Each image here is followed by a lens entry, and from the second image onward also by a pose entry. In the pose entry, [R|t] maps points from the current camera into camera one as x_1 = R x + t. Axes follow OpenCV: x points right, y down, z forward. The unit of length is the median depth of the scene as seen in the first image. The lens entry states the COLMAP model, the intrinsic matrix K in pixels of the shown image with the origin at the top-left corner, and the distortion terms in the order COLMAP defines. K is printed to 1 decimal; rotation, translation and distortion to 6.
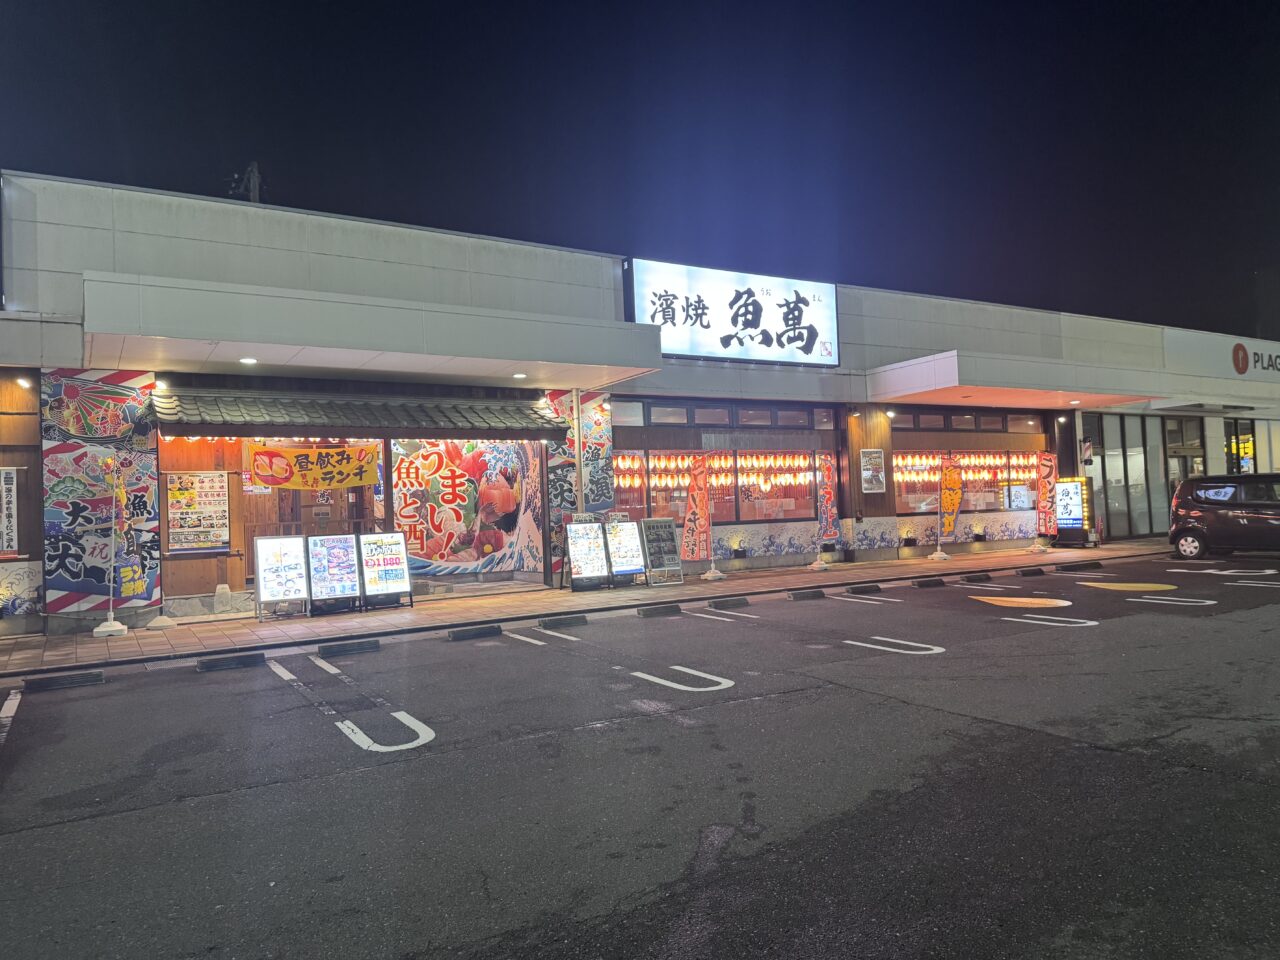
lens RADIAL K [[902.5, 0, 639.9], [0, 902.5, 477.7], [0, 0, 1]] dist [-0.001937, -0.001091]
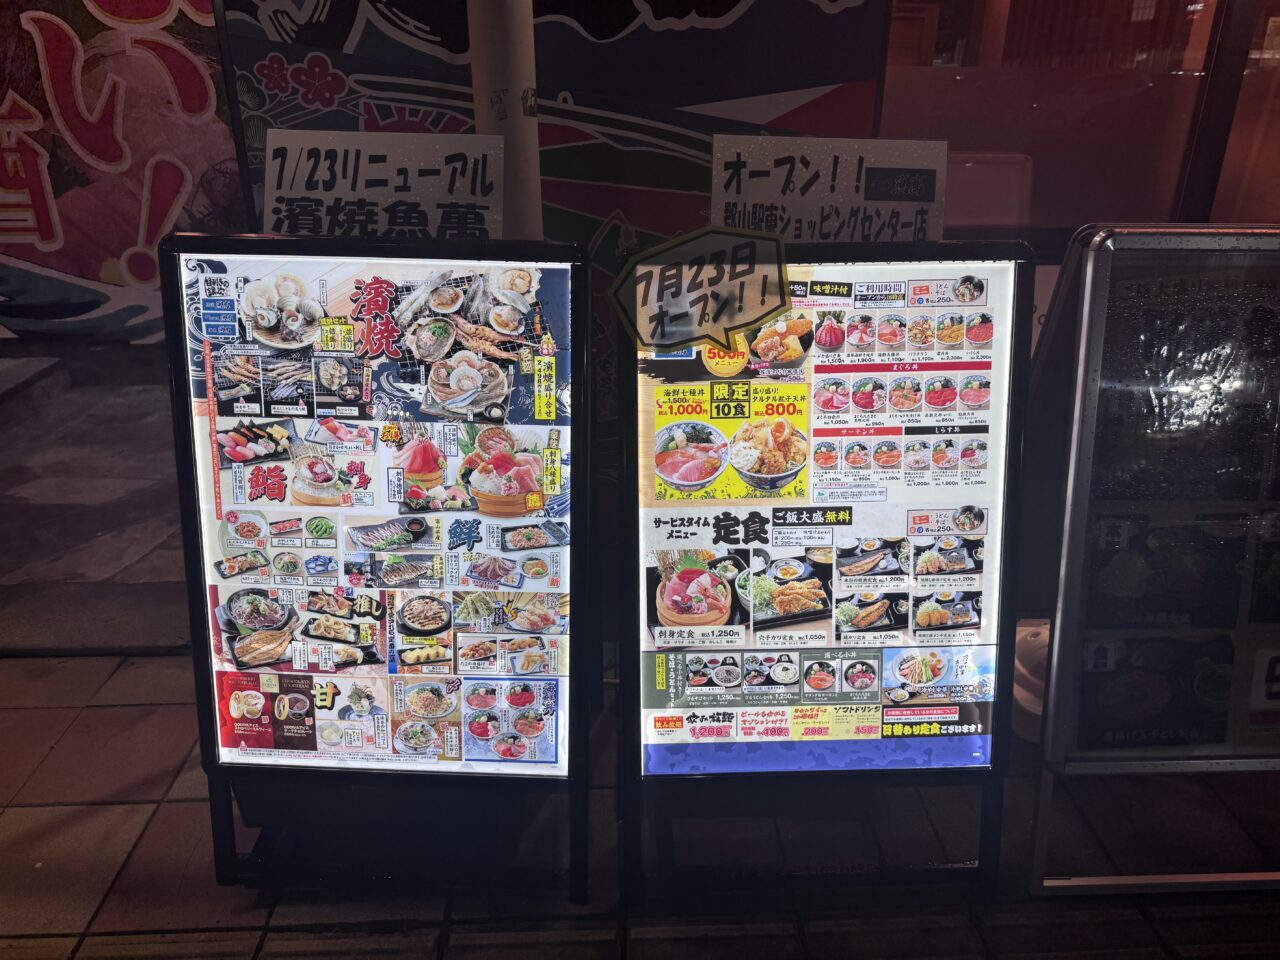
lens RADIAL K [[902.5, 0, 640.0], [0, 902.5, 478.6], [0, 0, 1]] dist [-0.001937, -0.001091]
pose [[0.875816, 0.236858, -0.420529, 0.006729], [-0.024846, 0.892271, 0.450816, 0.028739], [0.482005, -0.384383, 0.787350, 0.916282]]
